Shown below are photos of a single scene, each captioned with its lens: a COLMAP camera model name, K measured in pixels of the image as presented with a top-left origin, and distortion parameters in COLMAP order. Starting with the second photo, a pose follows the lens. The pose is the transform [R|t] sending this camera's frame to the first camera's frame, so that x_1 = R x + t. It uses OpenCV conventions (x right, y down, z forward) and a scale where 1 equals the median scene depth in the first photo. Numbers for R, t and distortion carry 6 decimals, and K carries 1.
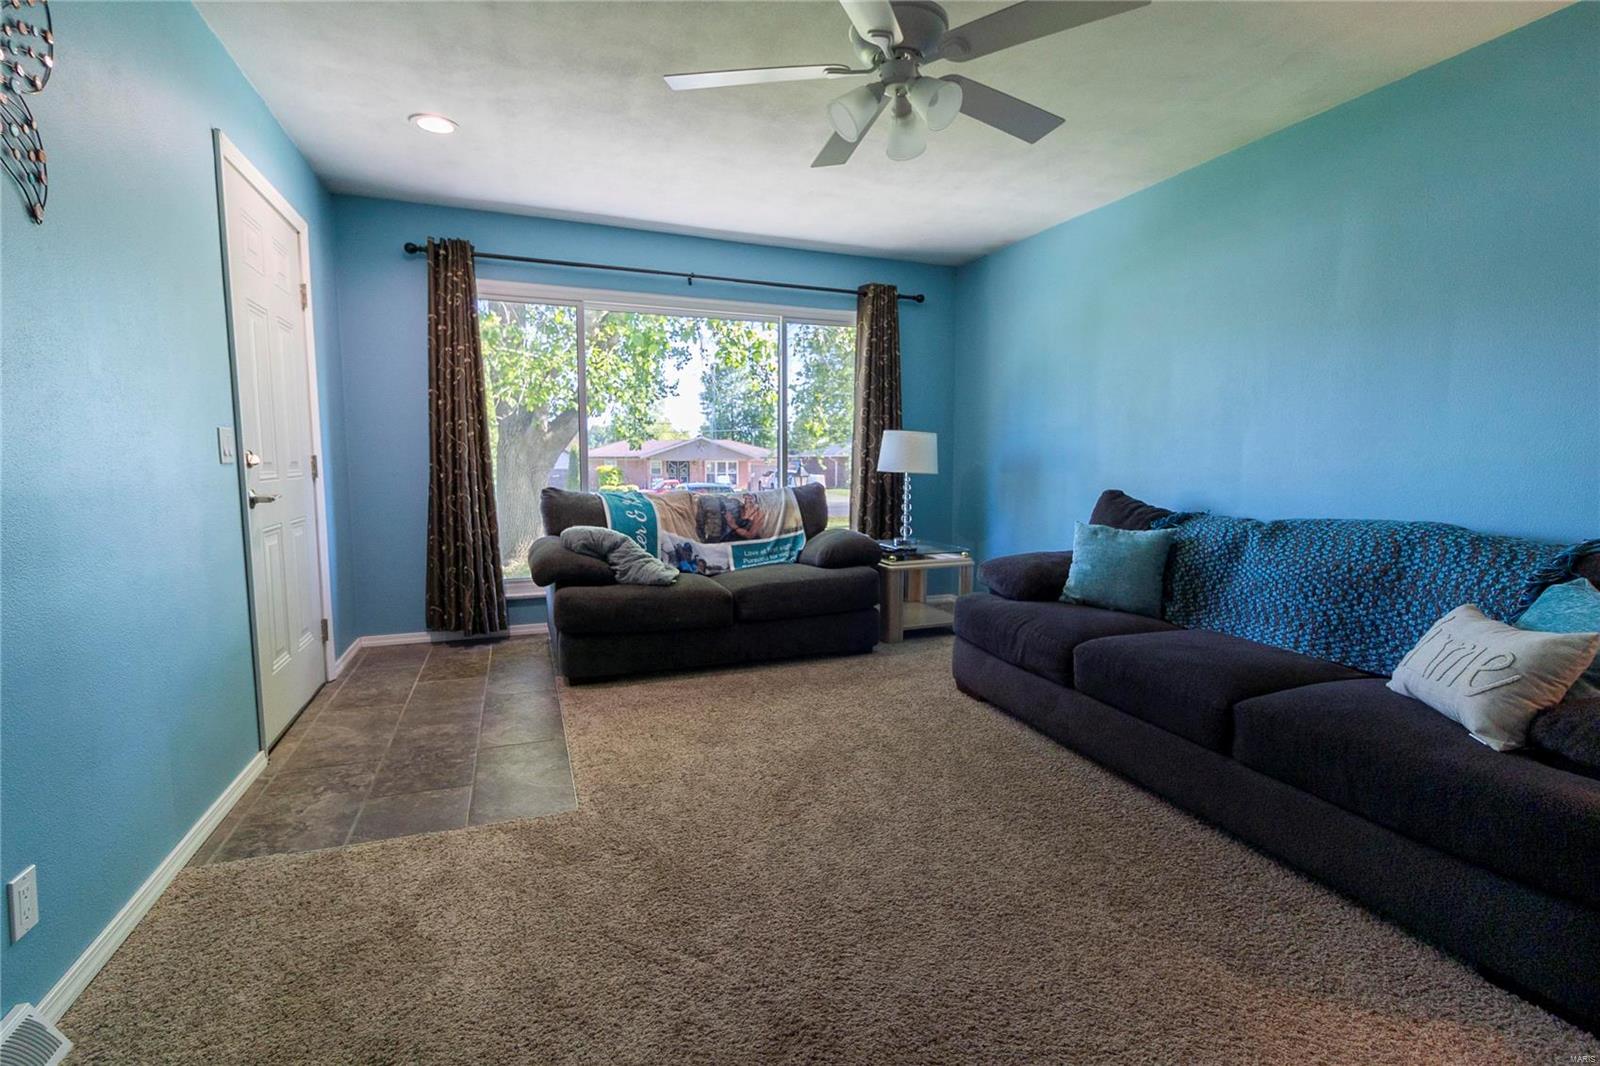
lens RADIAL K [[739.4, 0, 799.6], [0, 739.4, 533.6], [0, 0, 1]] dist [-0.002451, -0.000730]
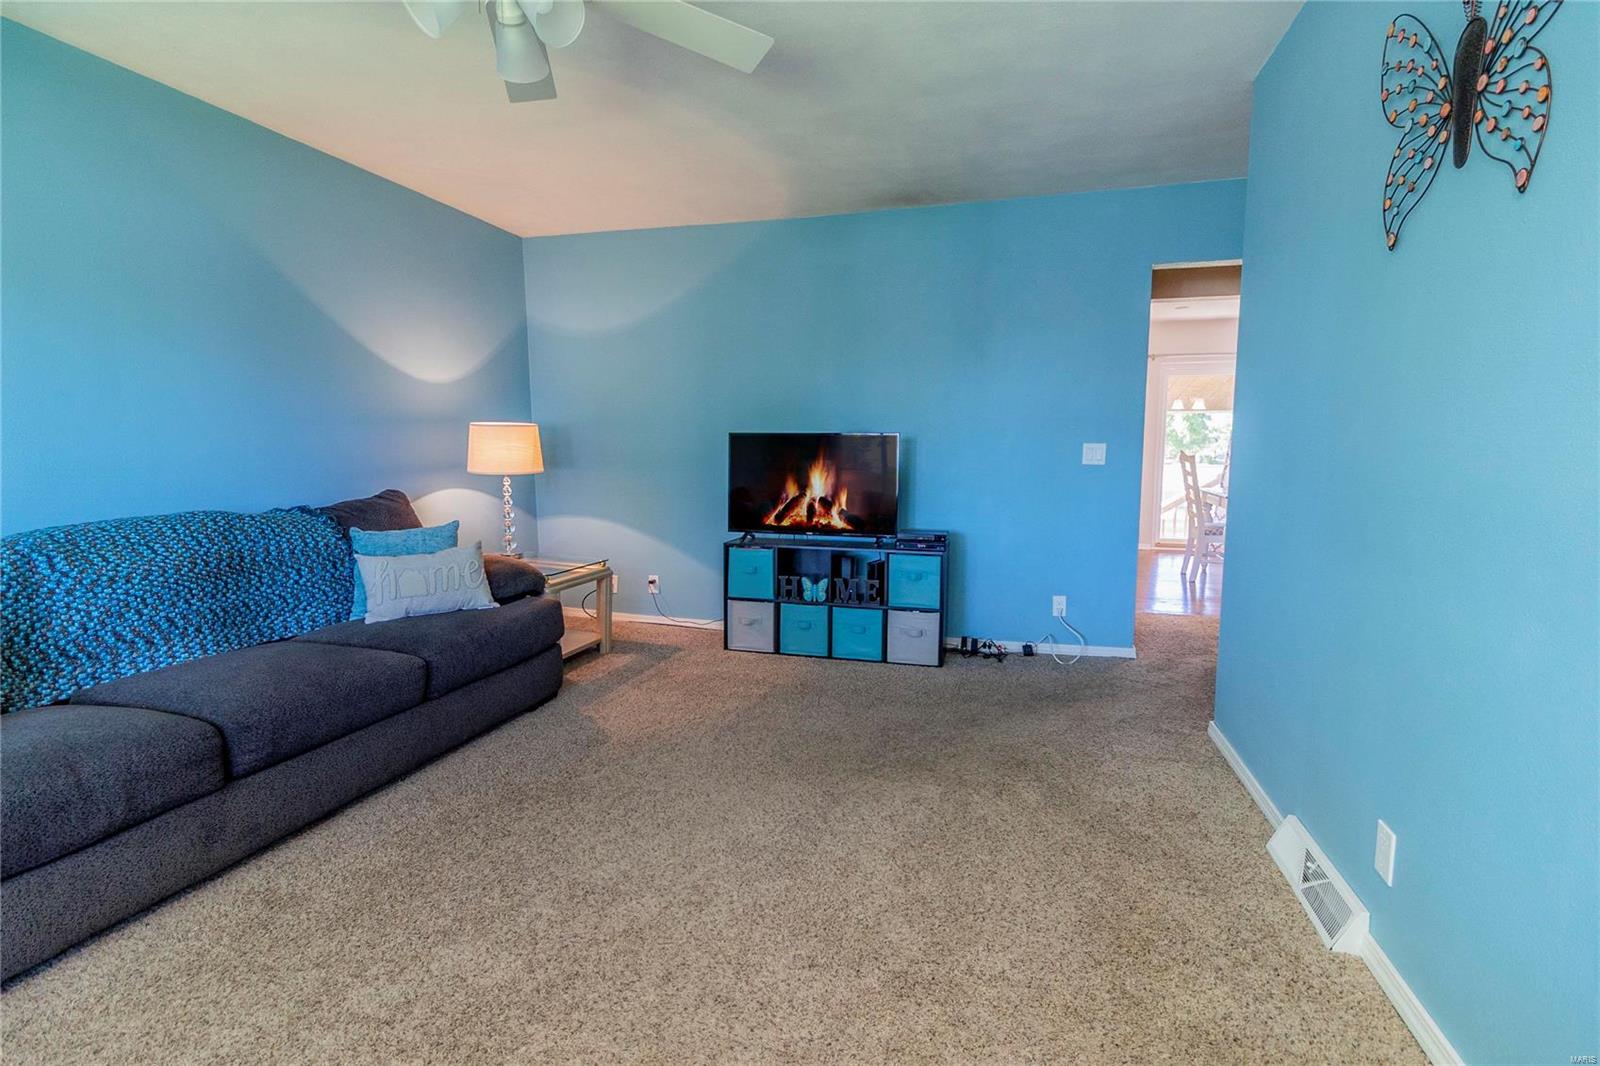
lens RADIAL K [[739.4, 0, 801.4], [0, 739.4, 530.2], [0, 0, 1]] dist [-0.002451, -0.000730]
pose [[-0.795993, -0.080020, 0.599994, -0.507617], [0.052114, 0.978483, 0.199636, -0.152445], [-0.603059, 0.190177, -0.774695, 1.248214]]
